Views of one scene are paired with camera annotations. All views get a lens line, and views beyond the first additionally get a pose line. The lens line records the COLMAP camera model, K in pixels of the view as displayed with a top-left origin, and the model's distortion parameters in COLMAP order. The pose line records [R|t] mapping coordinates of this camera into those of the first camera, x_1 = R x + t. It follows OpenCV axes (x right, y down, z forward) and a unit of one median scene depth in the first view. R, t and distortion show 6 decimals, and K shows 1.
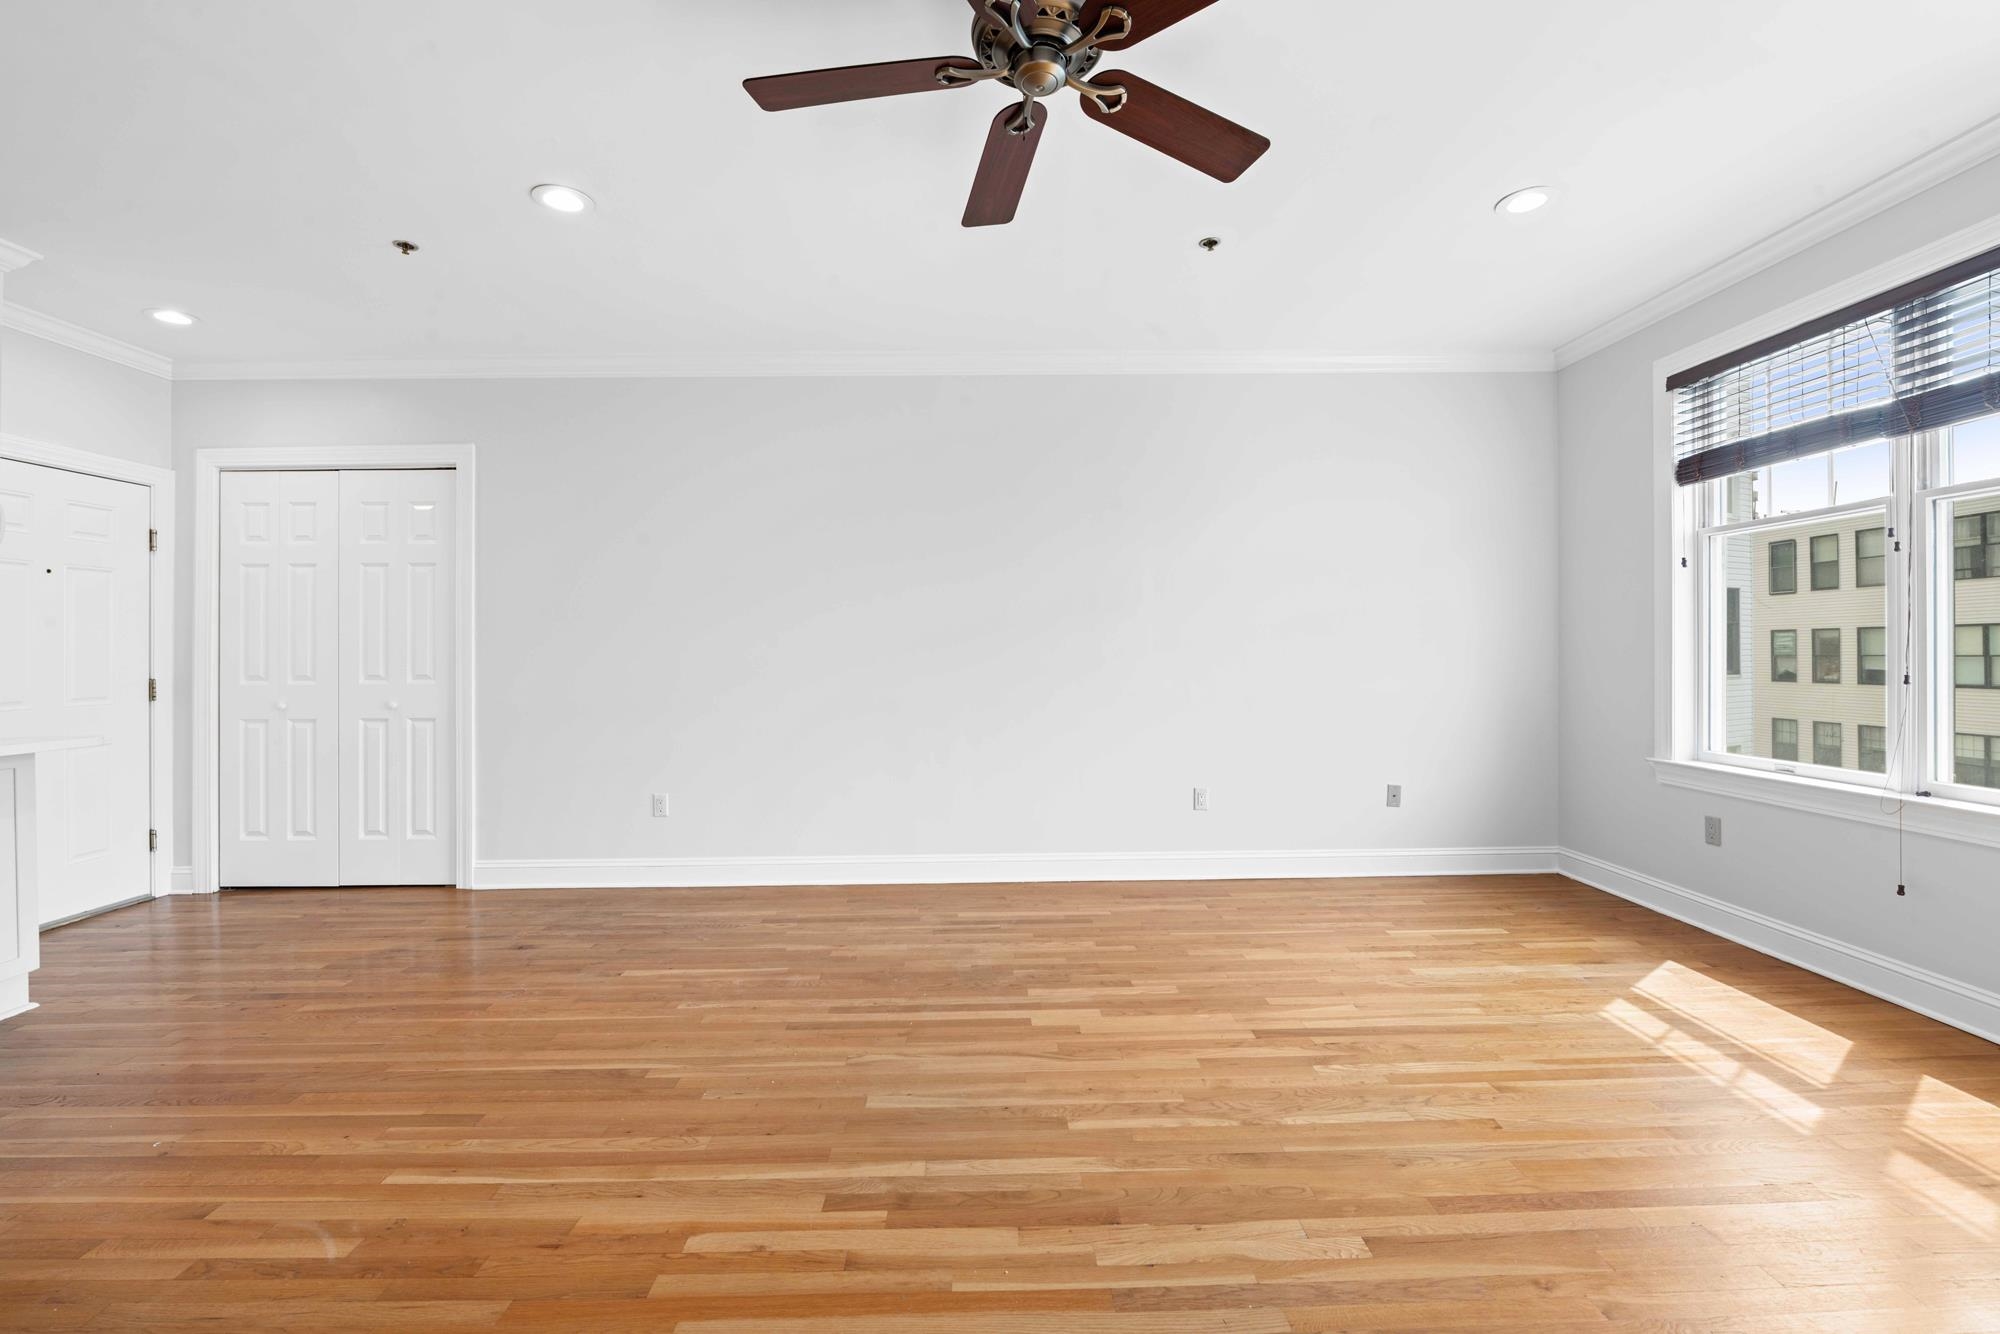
lens RADIAL K [[832.1, 0, 1005.8], [0, 832.1, 647.6], [0, 0, 1]] dist [-0.007235, -0.002884]
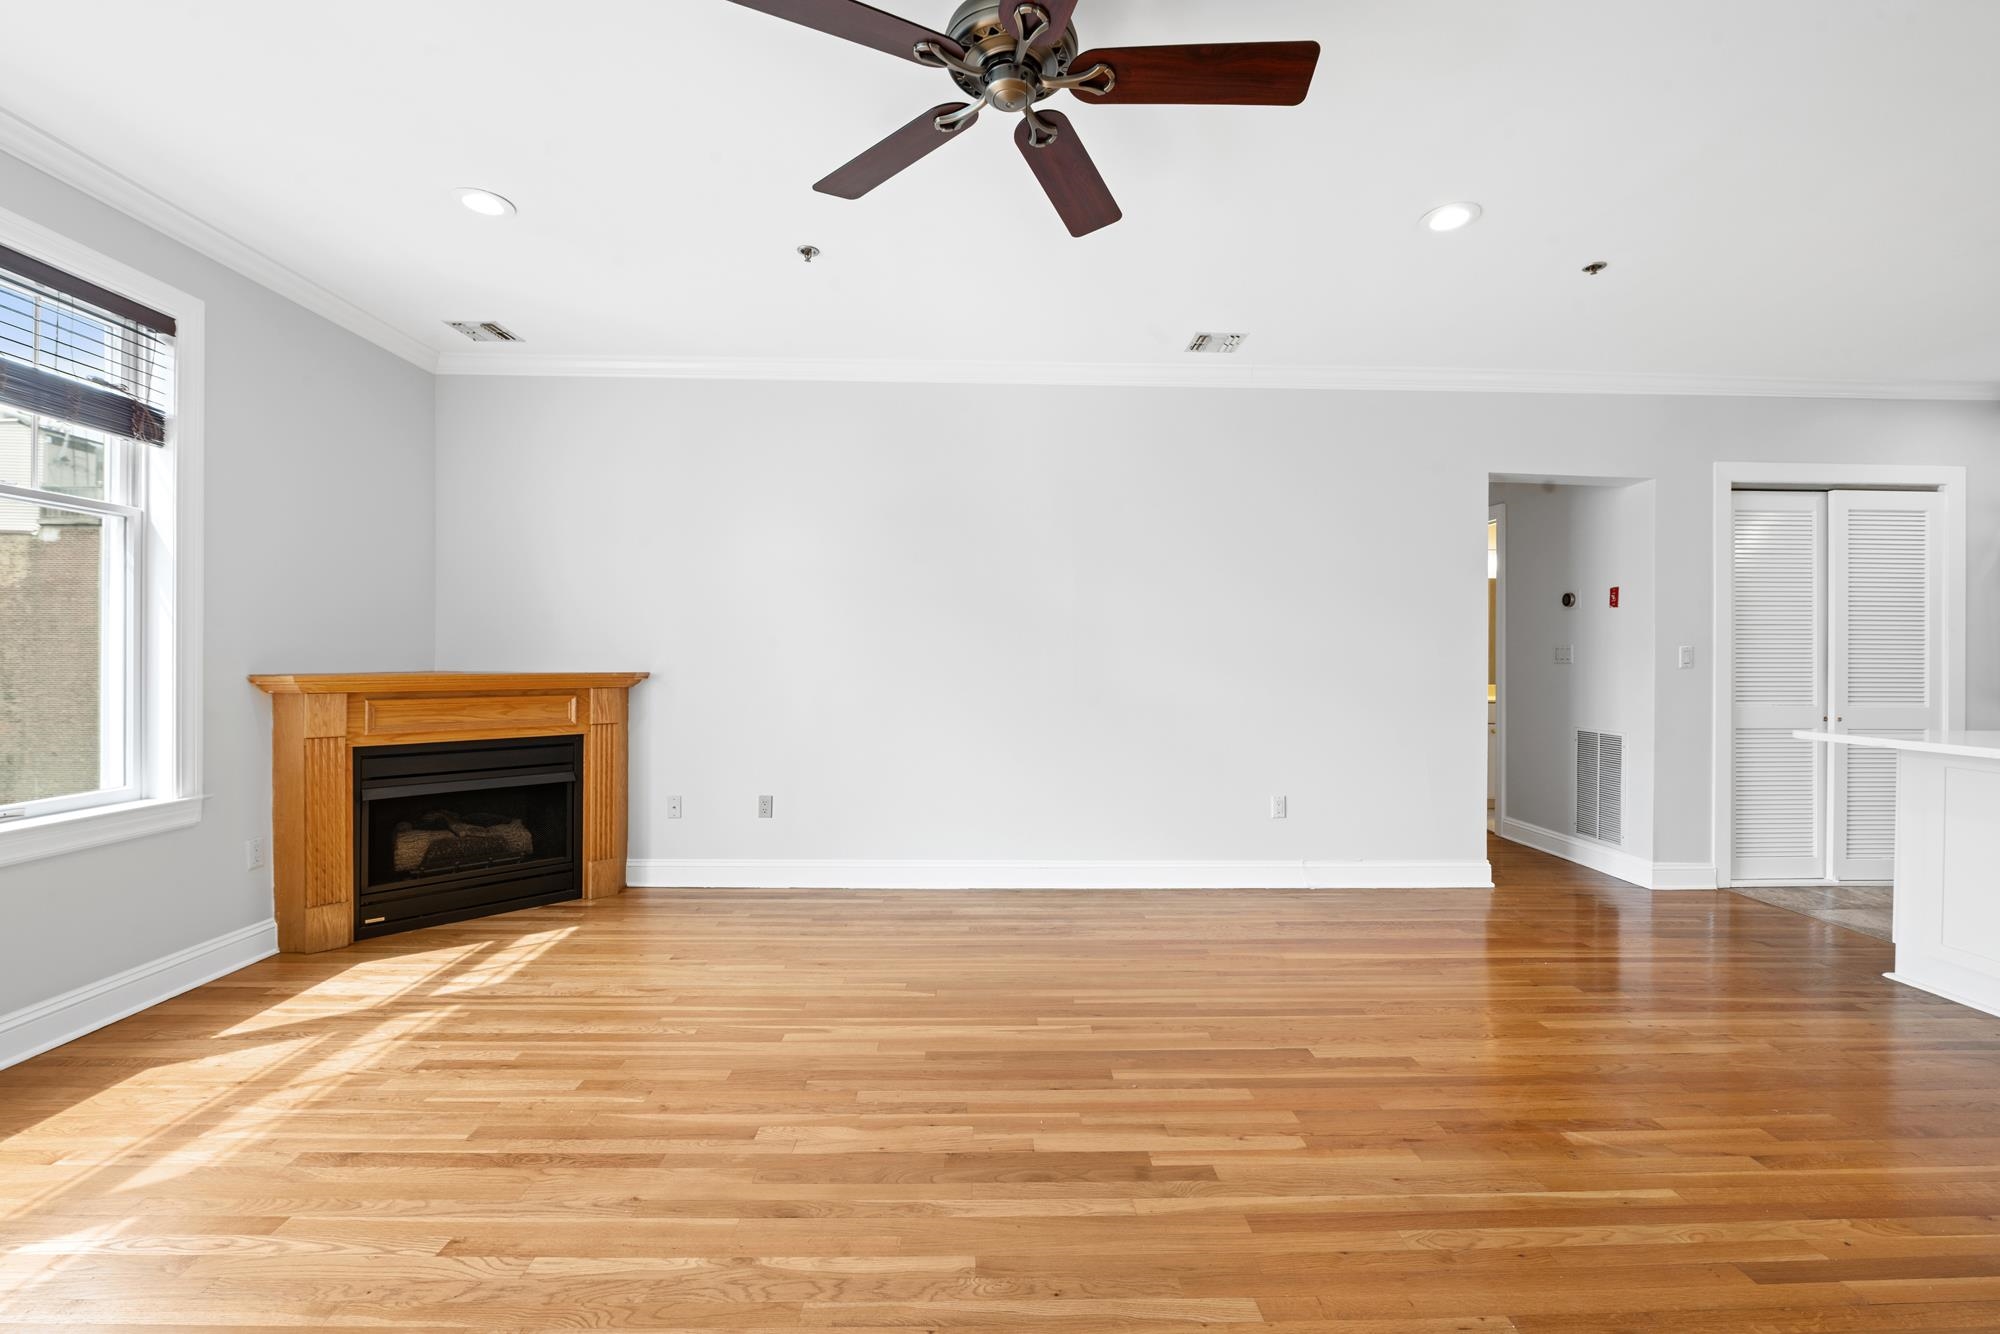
lens RADIAL K [[832.1, 0, 1005.8], [0, 832.1, 647.6], [0, 0, 1]] dist [-0.007235, -0.002884]
pose [[-0.999995, 0.001965, -0.002326, 0.033206], [0.002001, 0.999877, -0.015559, 0.002922], [0.002295, -0.015563, -0.999876, 1.287129]]
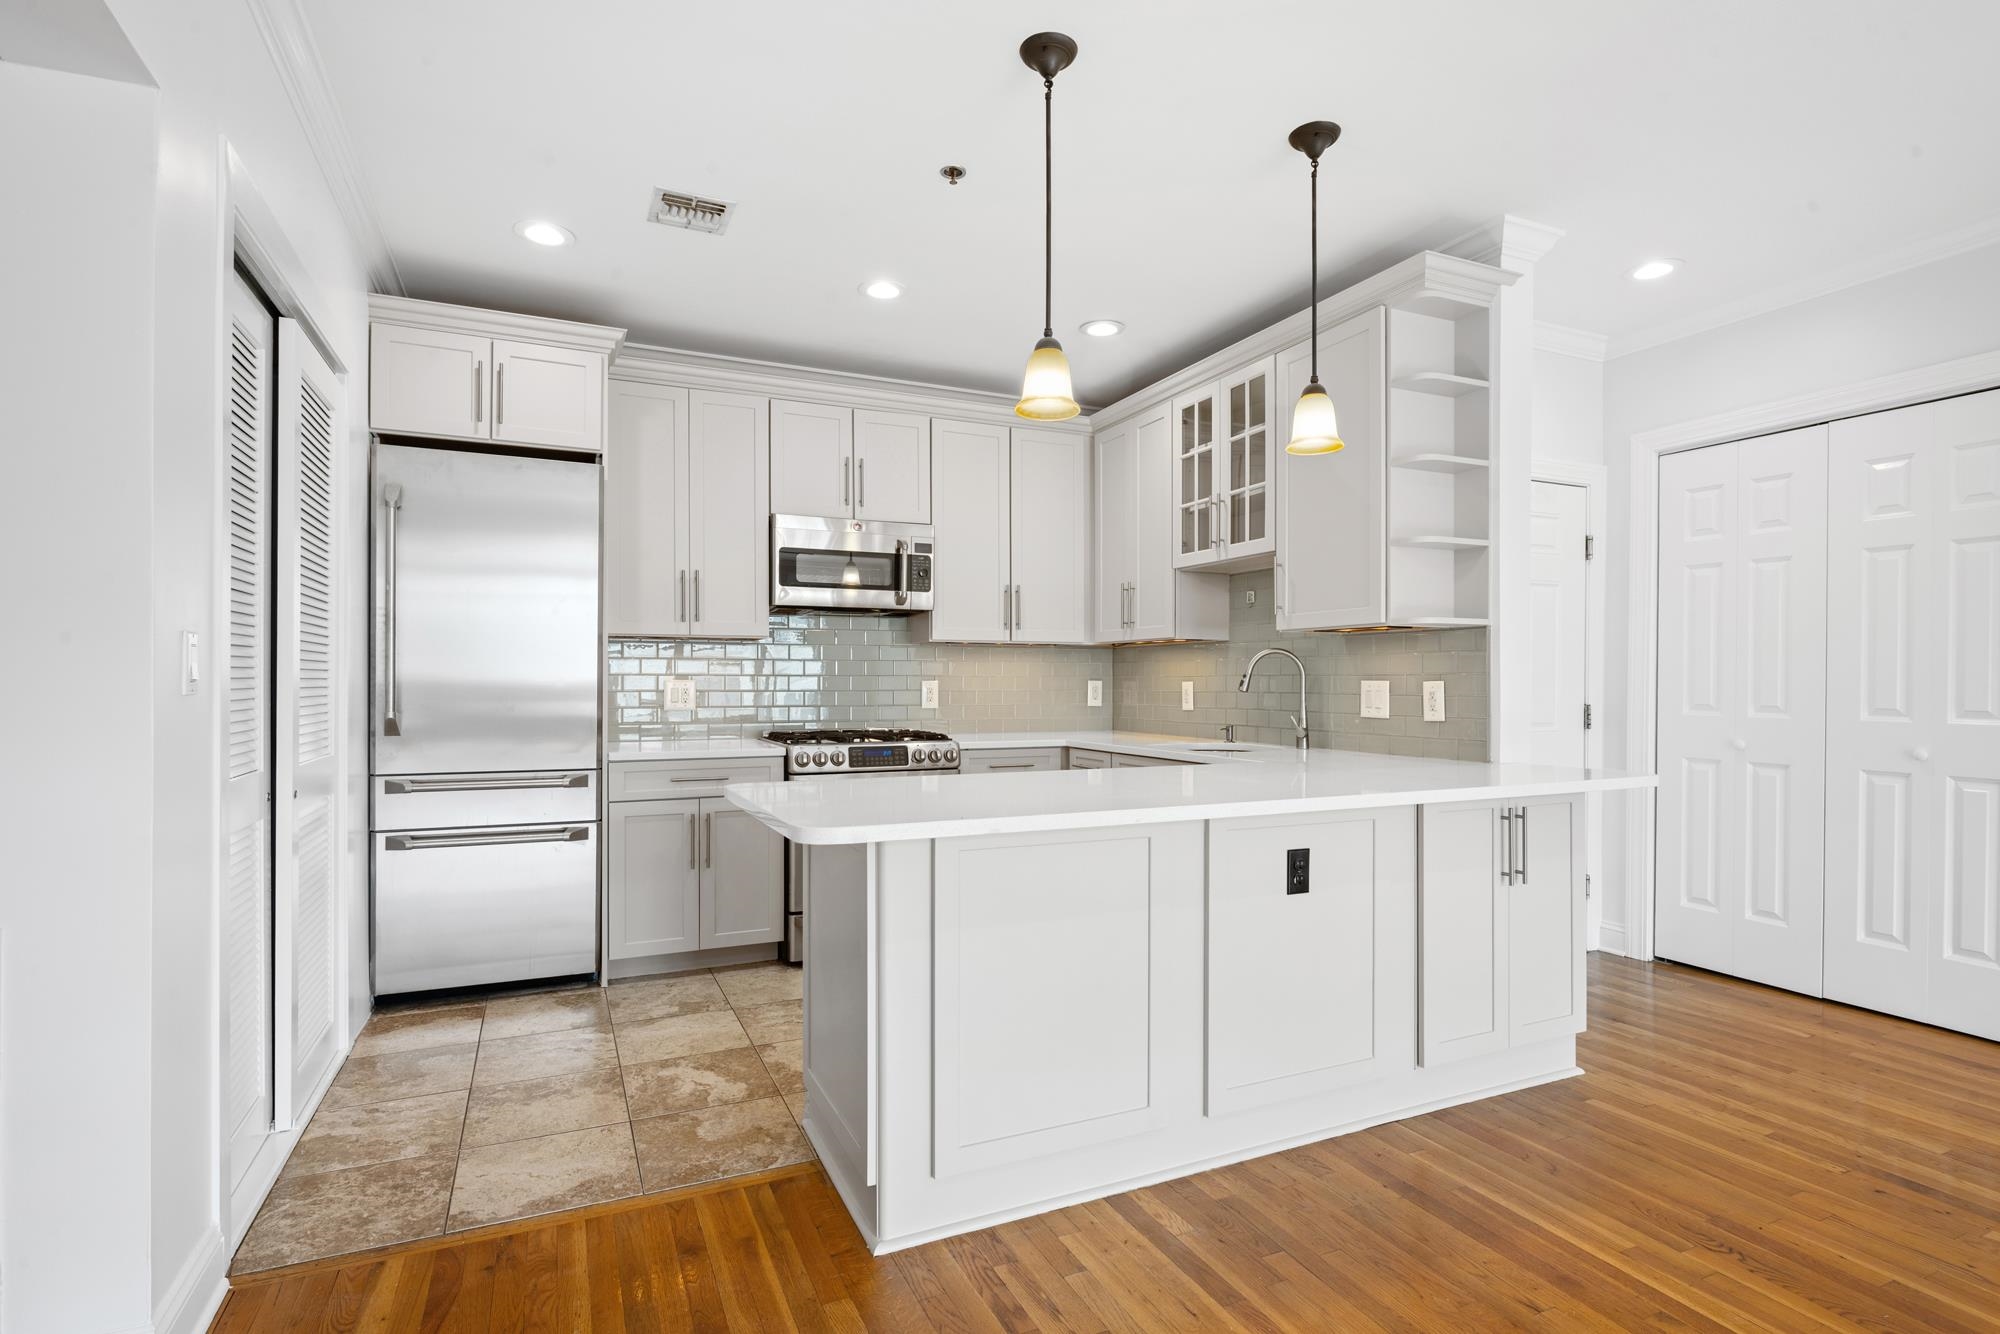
lens RADIAL K [[973.6, 0, 1001.3], [0, 973.6, 682.4], [0, 0, 1]] dist [0.001227, -0.000085]
pose [[0.398776, 0.009894, -0.916995, -0.471884], [-0.000109, 0.999942, 0.010741, 0.004540], [0.917048, -0.004183, 0.398754, 0.002414]]
